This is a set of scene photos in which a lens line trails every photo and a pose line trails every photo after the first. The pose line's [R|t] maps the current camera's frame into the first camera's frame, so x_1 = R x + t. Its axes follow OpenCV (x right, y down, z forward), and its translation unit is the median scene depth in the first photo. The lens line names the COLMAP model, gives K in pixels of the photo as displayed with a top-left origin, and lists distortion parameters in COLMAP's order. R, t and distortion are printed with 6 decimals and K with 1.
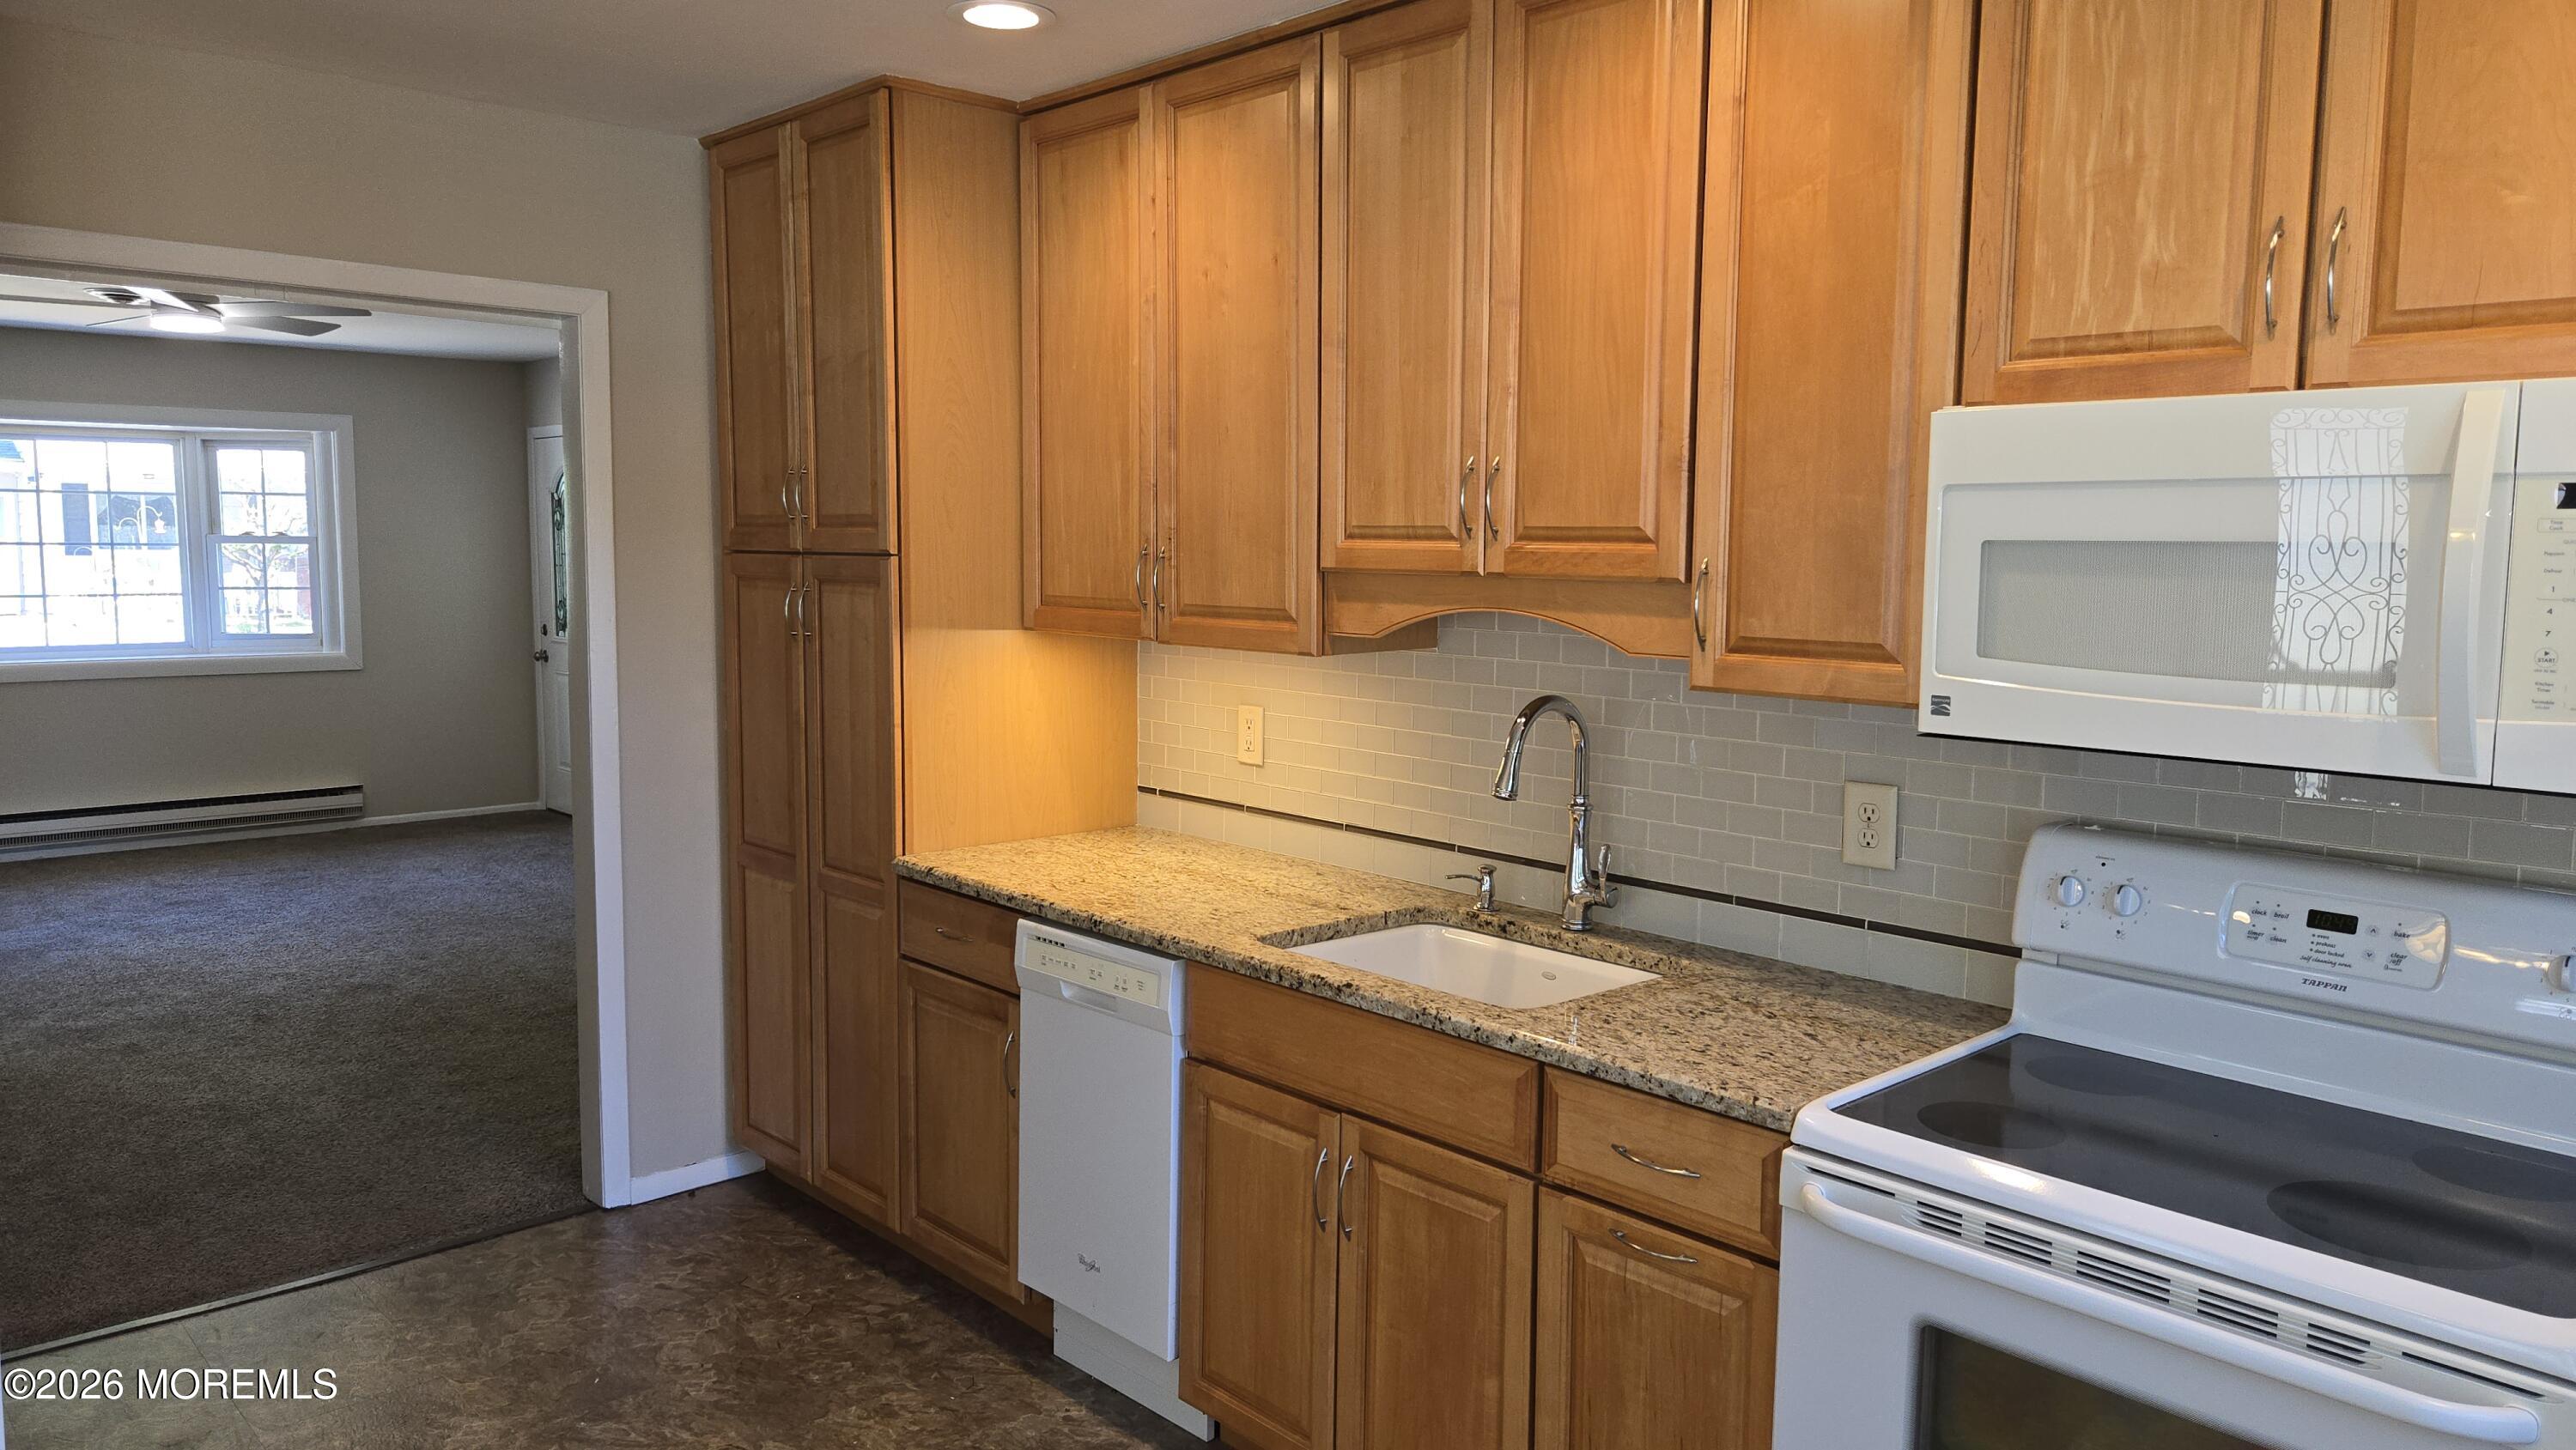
lens RADIAL K [[1716.1, 0, 1291.7], [0, 1716.1, 710.7], [0, 0, 1]] dist [0.027590, -0.013047]
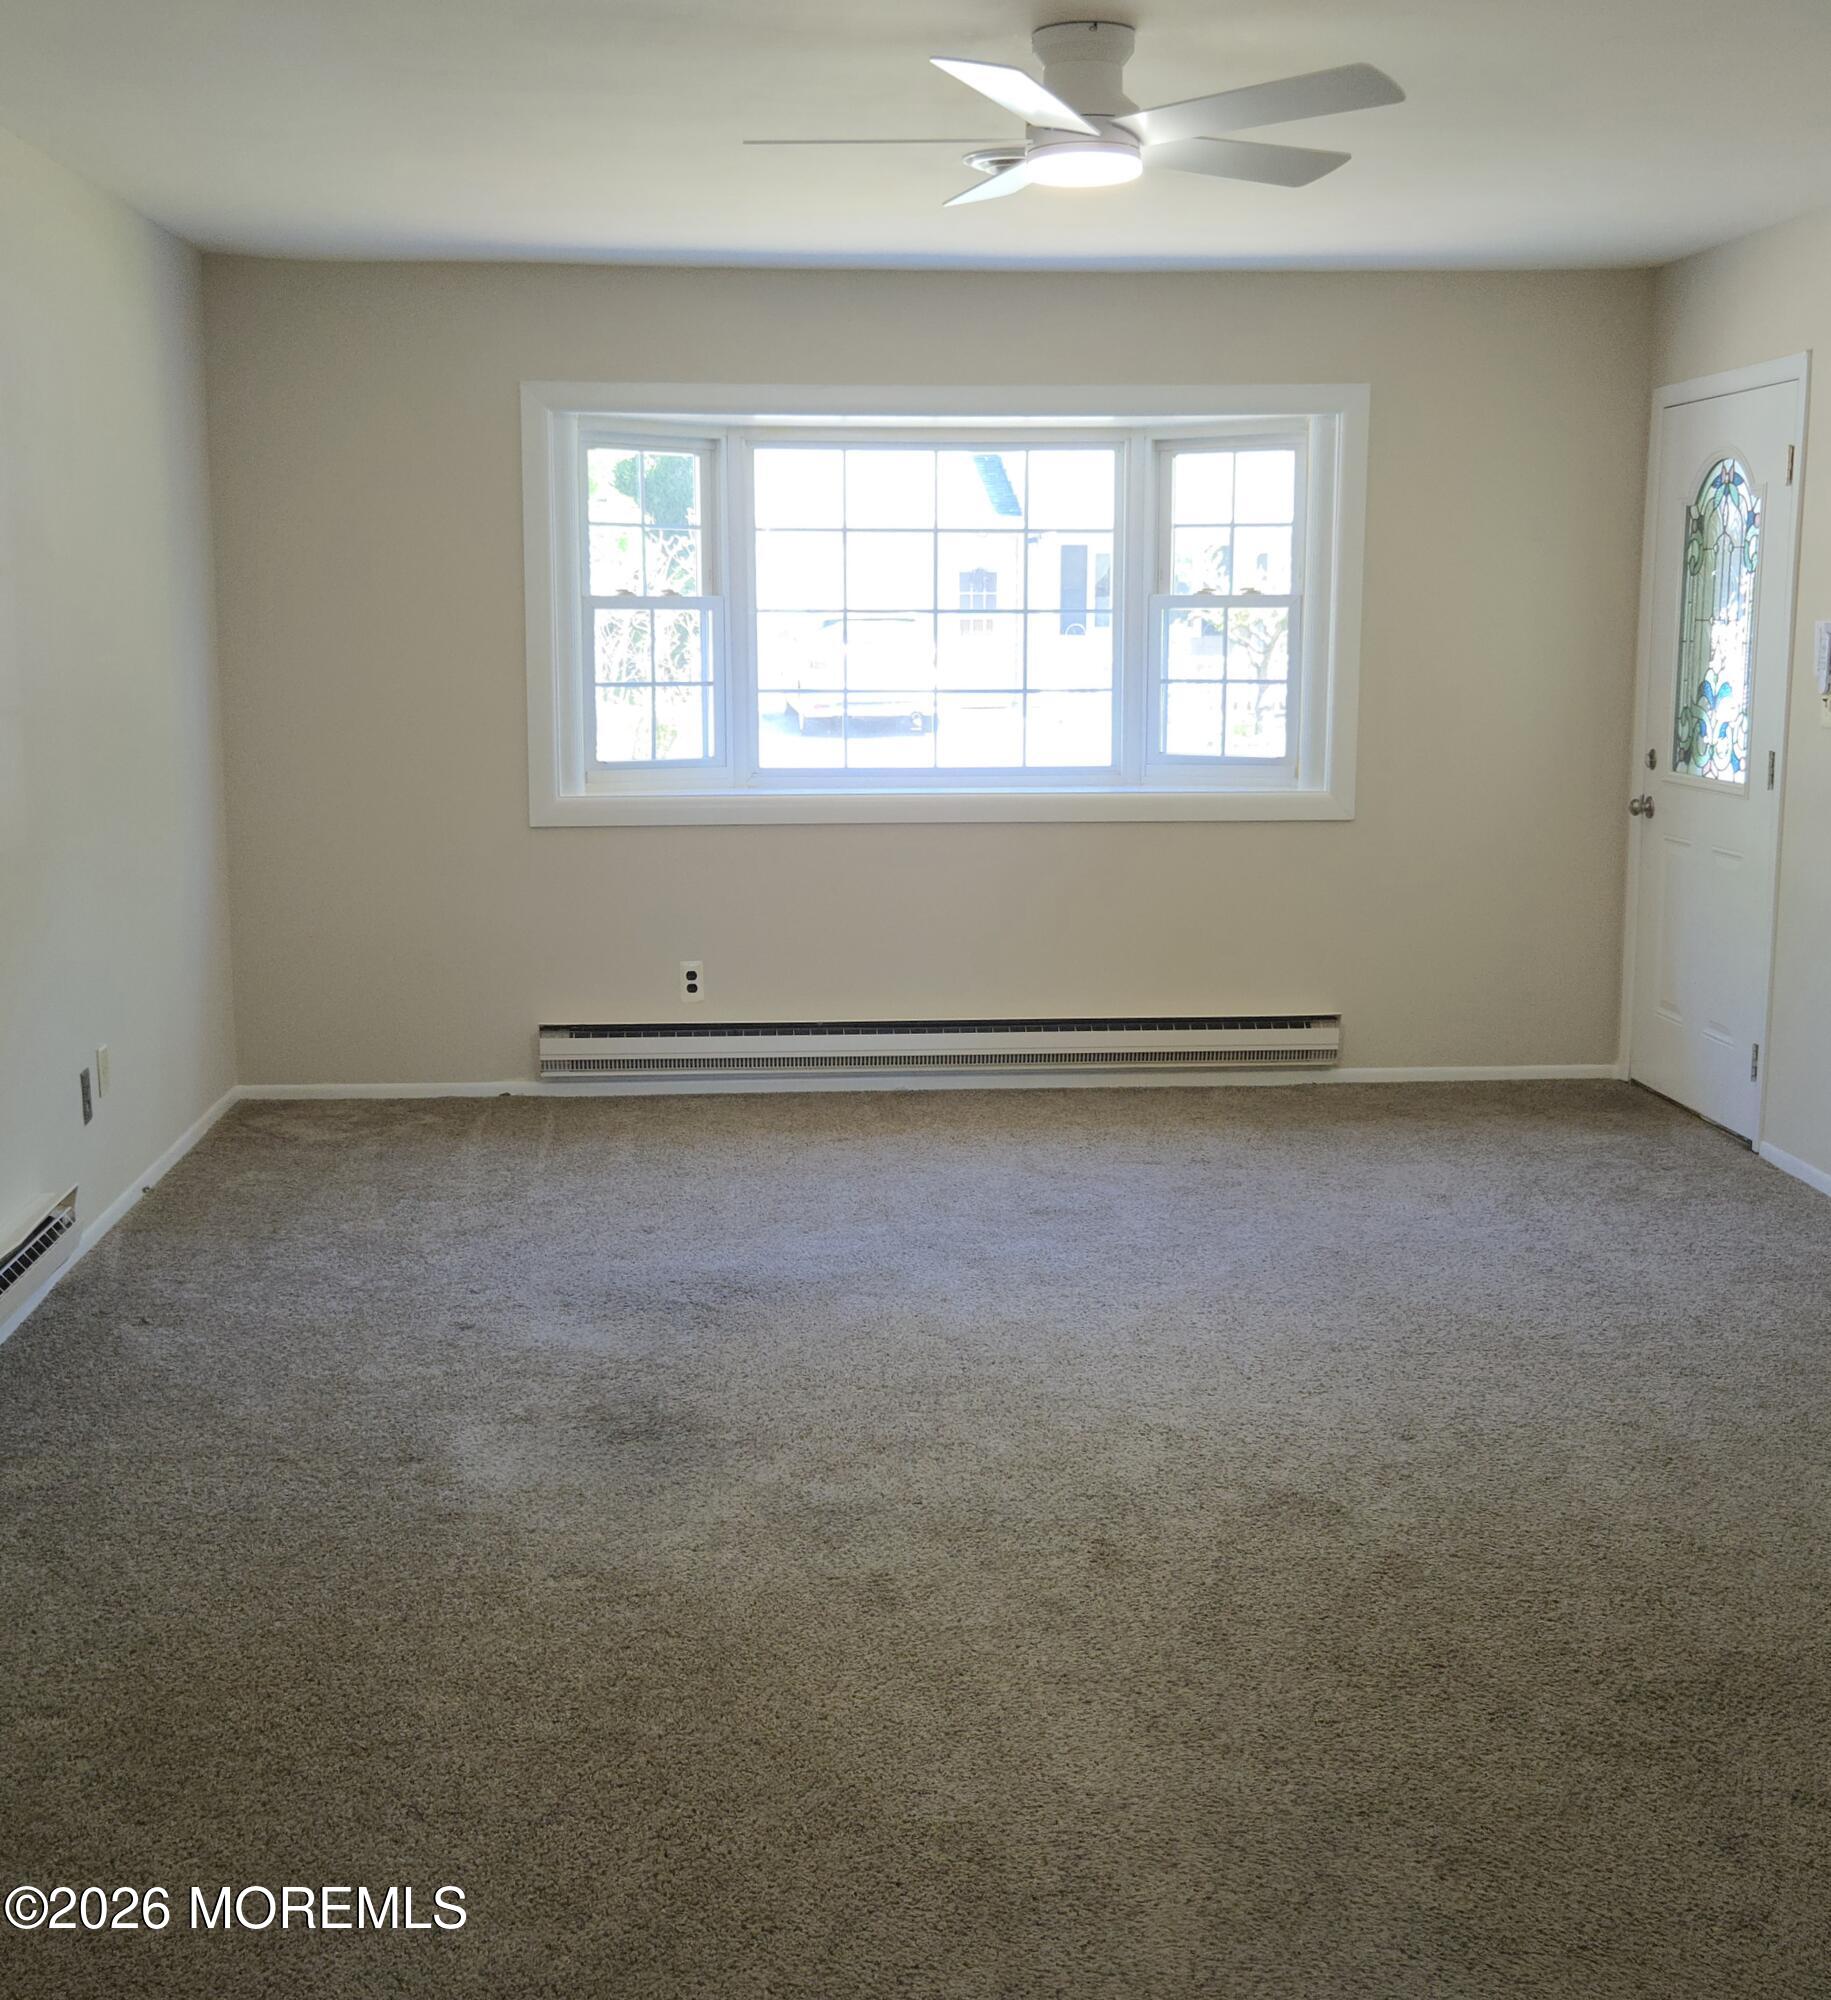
lens RADIAL K [[2500.7, 0, 918.4], [0, 2500.7, 1000.8], [0, 0, 1]] dist [0.088834, 0.000000]
pose [[0.781378, 0.089111, -0.617663, -0.119964], [-0.054675, 0.995722, 0.074487, -0.018645], [0.621659, -0.024432, 0.782907, 0.237286]]
